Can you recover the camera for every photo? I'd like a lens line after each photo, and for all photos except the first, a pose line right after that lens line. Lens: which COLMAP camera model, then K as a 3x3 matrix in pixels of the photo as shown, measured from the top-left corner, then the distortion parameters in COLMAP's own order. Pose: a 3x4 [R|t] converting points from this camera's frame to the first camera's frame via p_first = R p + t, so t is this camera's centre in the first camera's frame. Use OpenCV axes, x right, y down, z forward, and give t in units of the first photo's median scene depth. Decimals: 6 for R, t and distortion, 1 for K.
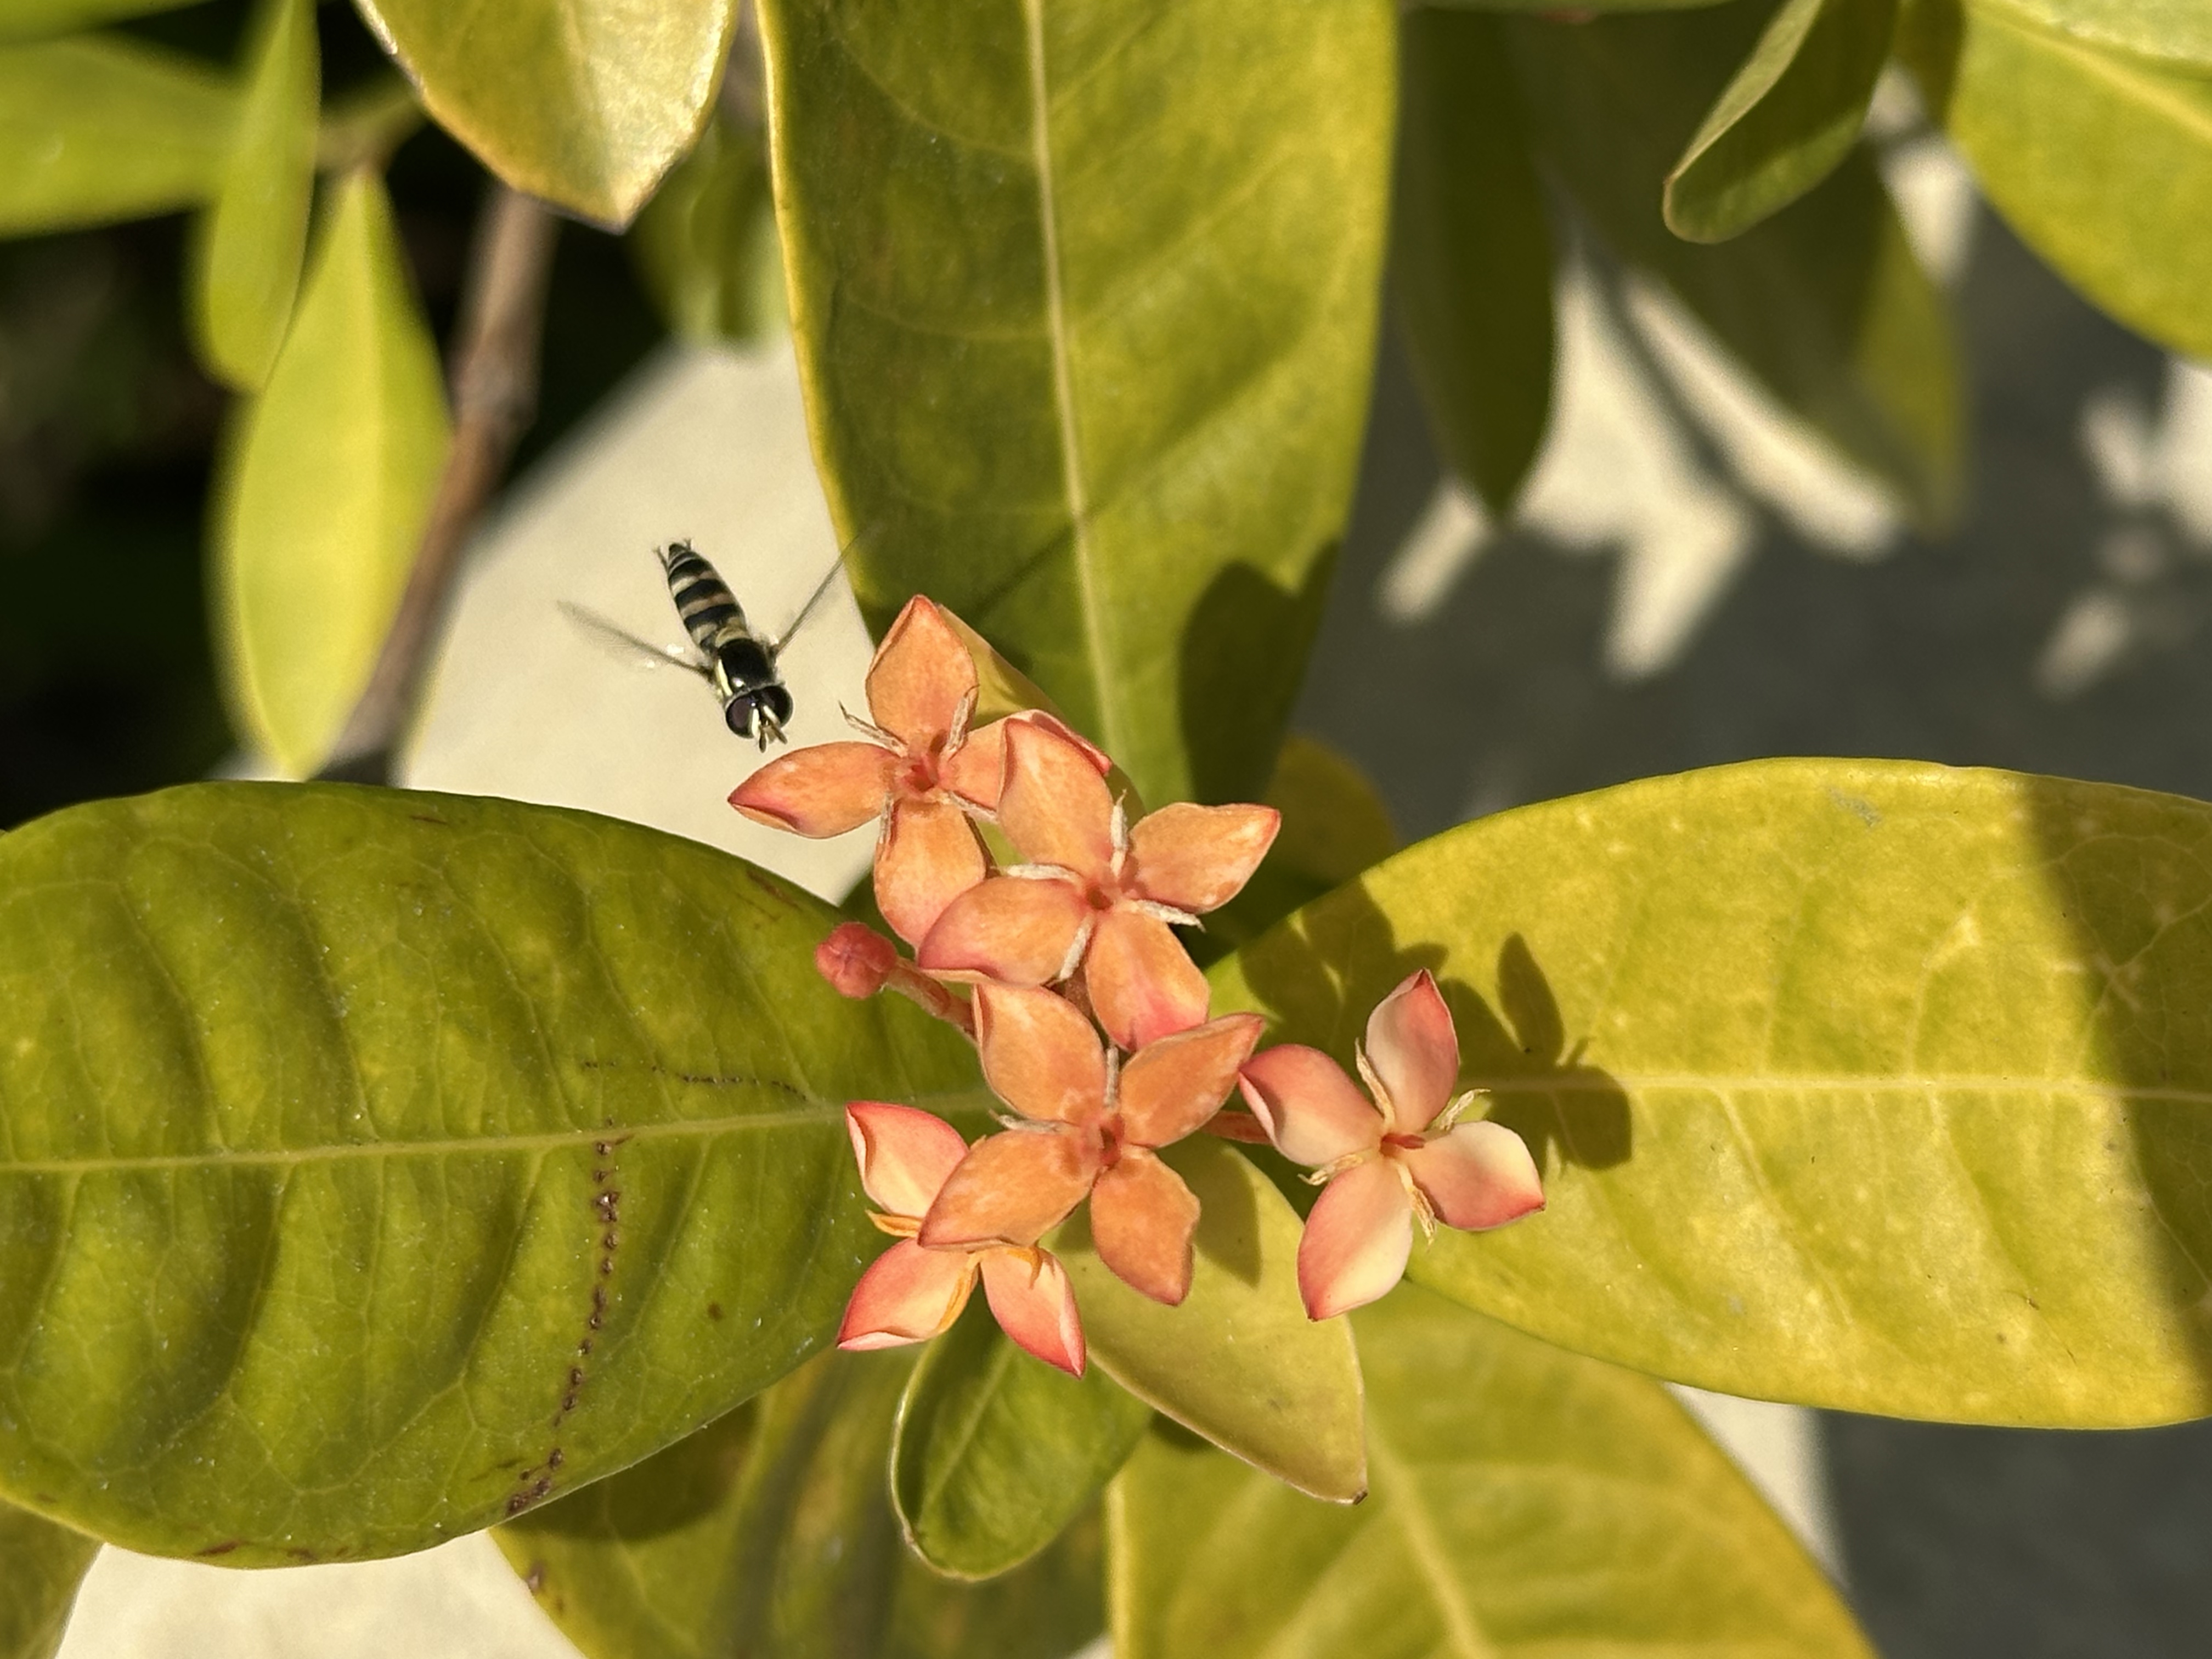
lens RADIAL K [[5213.8, 0, 1151.2], [0, 5213.8, 894.8], [0, 0, 1]] dist [0.325561, 0.000000]
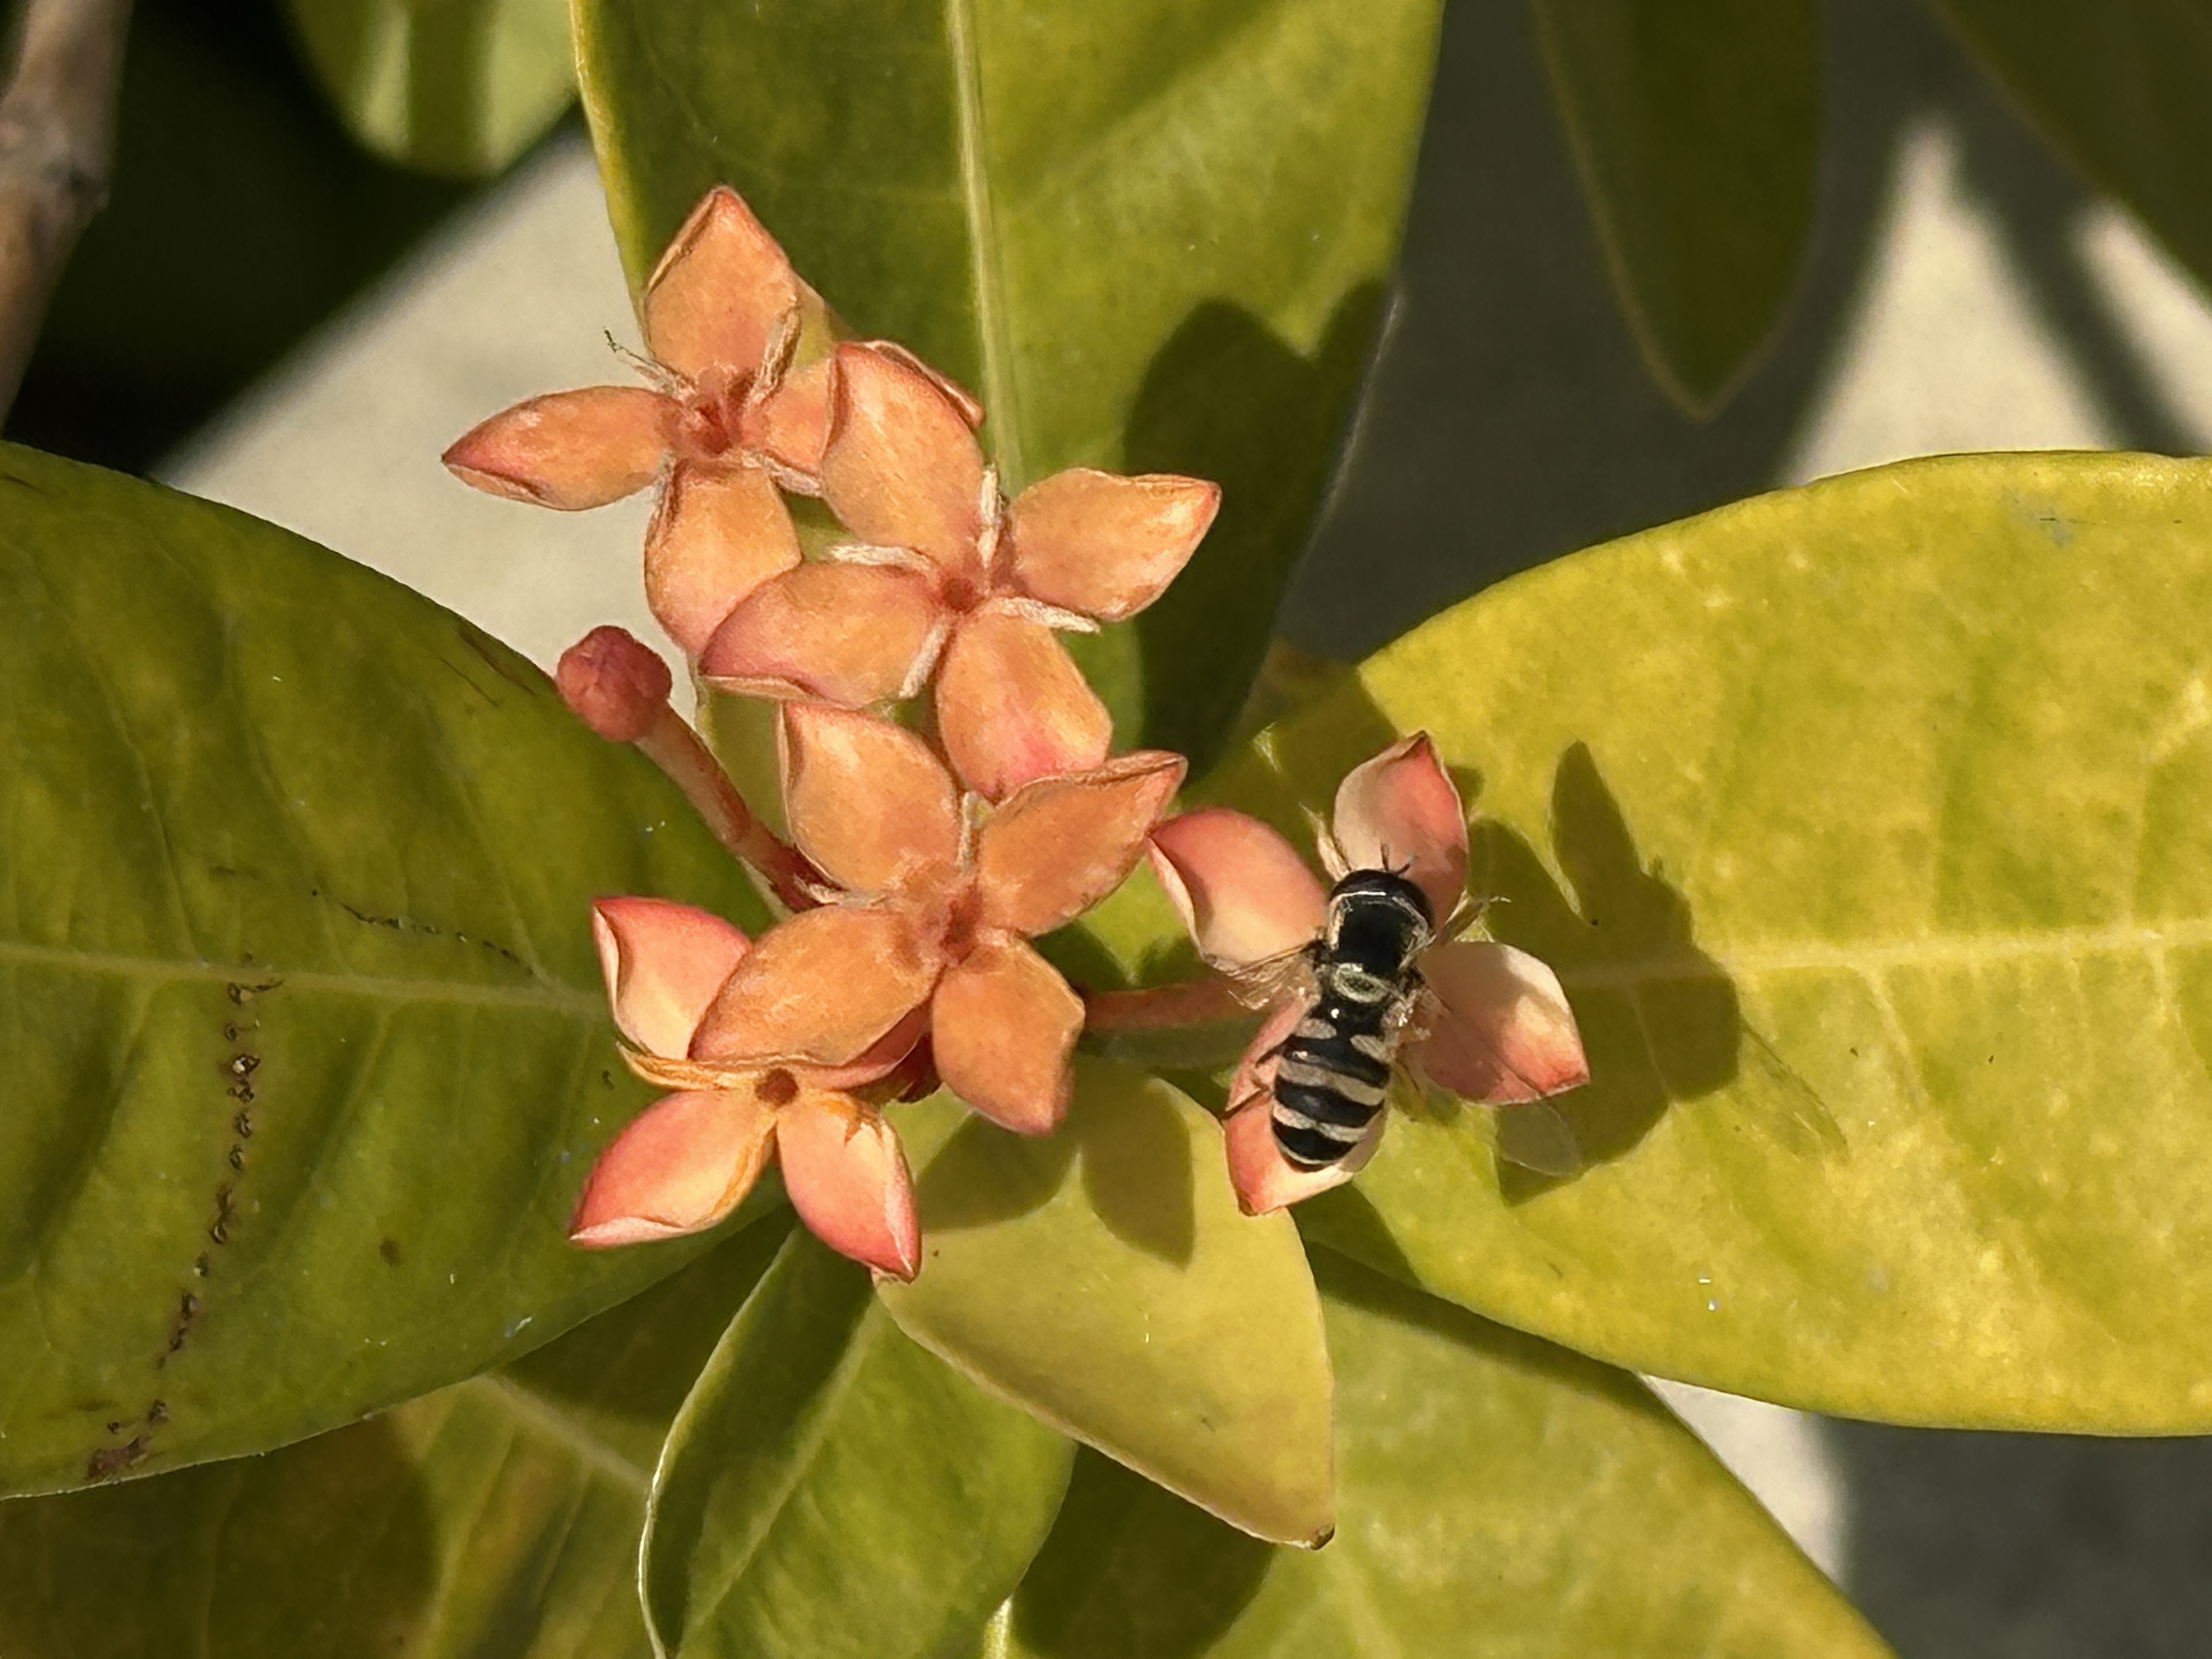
lens RADIAL K [[13953.7, 0, 1126.6], [0, 13953.7, 813.8], [0, 0, 1]] dist [0.903642, 0.000000]
pose [[0.999339, 0.027662, -0.023586, 0.055177], [-0.030404, 0.991668, -0.125183, 0.252470], [0.019926, 0.125818, 0.991853, -0.831669]]
